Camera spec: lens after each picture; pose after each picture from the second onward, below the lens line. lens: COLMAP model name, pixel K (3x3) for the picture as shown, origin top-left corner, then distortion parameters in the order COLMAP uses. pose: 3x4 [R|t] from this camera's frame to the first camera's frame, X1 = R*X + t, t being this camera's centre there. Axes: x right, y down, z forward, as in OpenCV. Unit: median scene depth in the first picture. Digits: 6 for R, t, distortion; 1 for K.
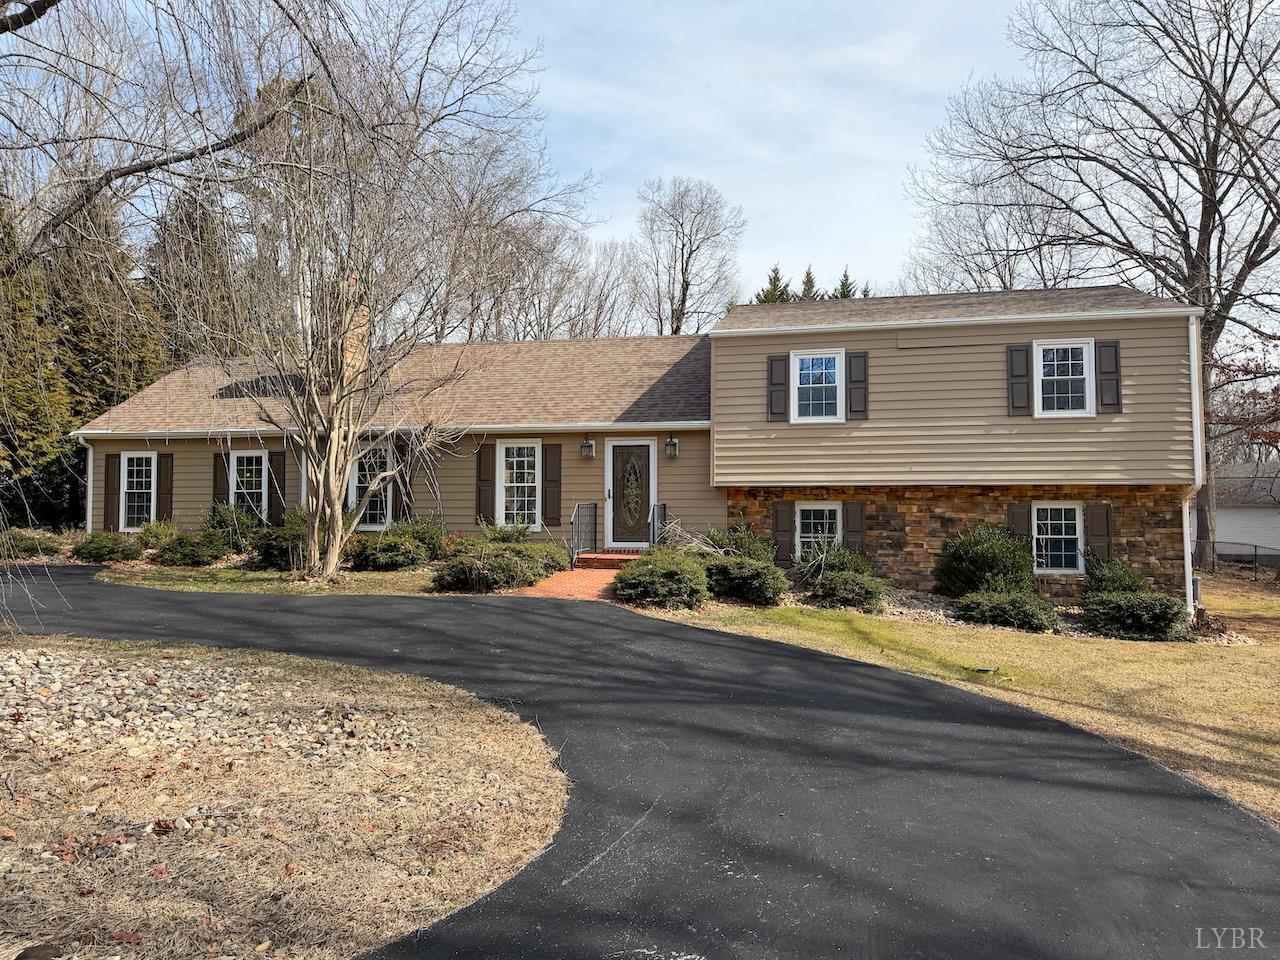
lens RADIAL K [[903.1, 0, 639.5], [0, 903.1, 476.2], [0, 0, 1]] dist [0.068178, -0.078114]
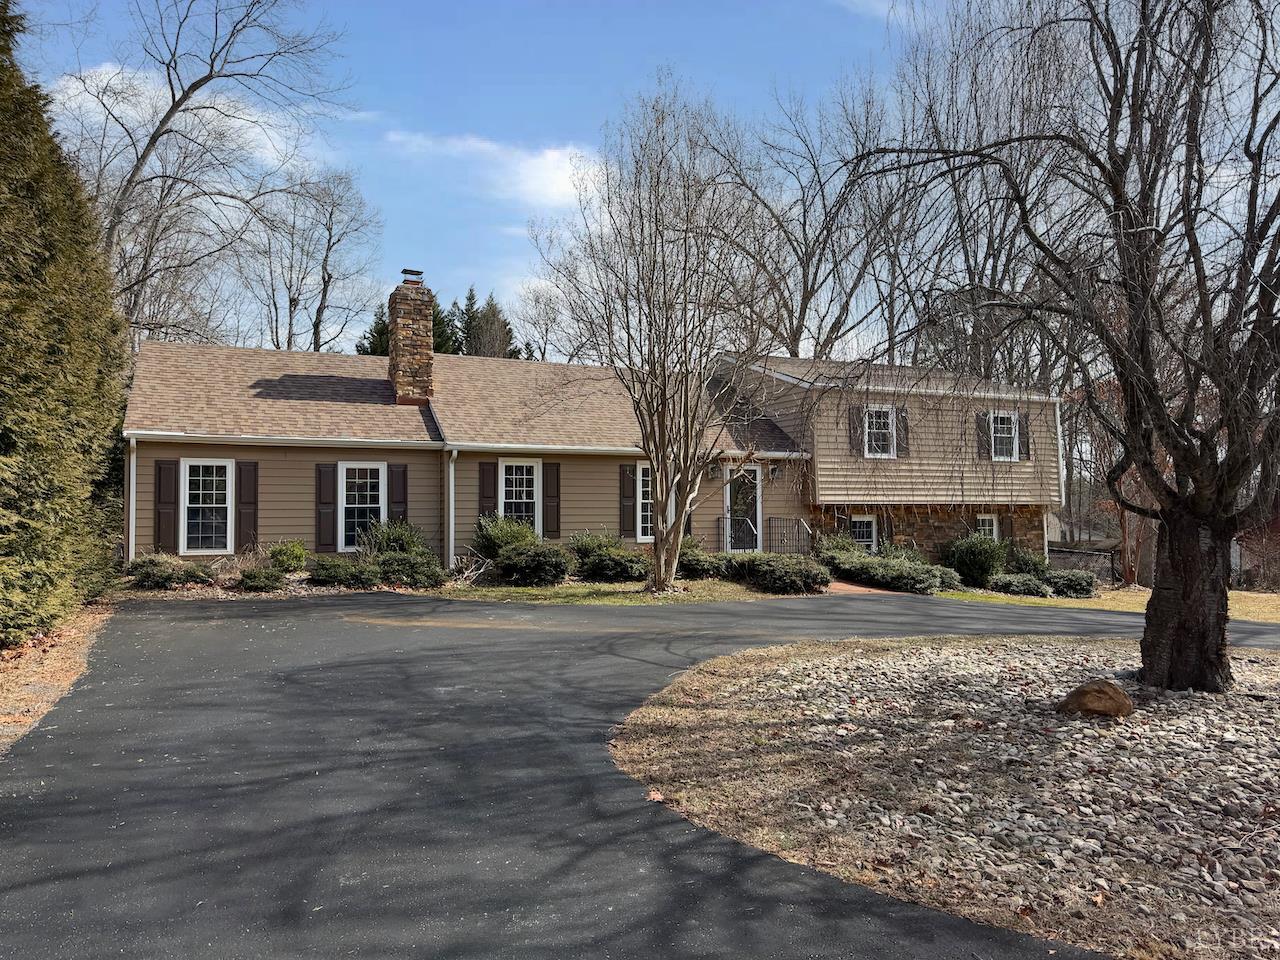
lens RADIAL K [[903.1, 0, 636.6], [0, 903.1, 487.8], [0, 0, 1]] dist [0.068178, -0.078114]
pose [[0.799495, 0.015860, 0.600464, -0.858588], [-0.009849, 0.999863, -0.013295, 0.007651], [-0.600592, 0.004715, 0.799541, 0.114135]]
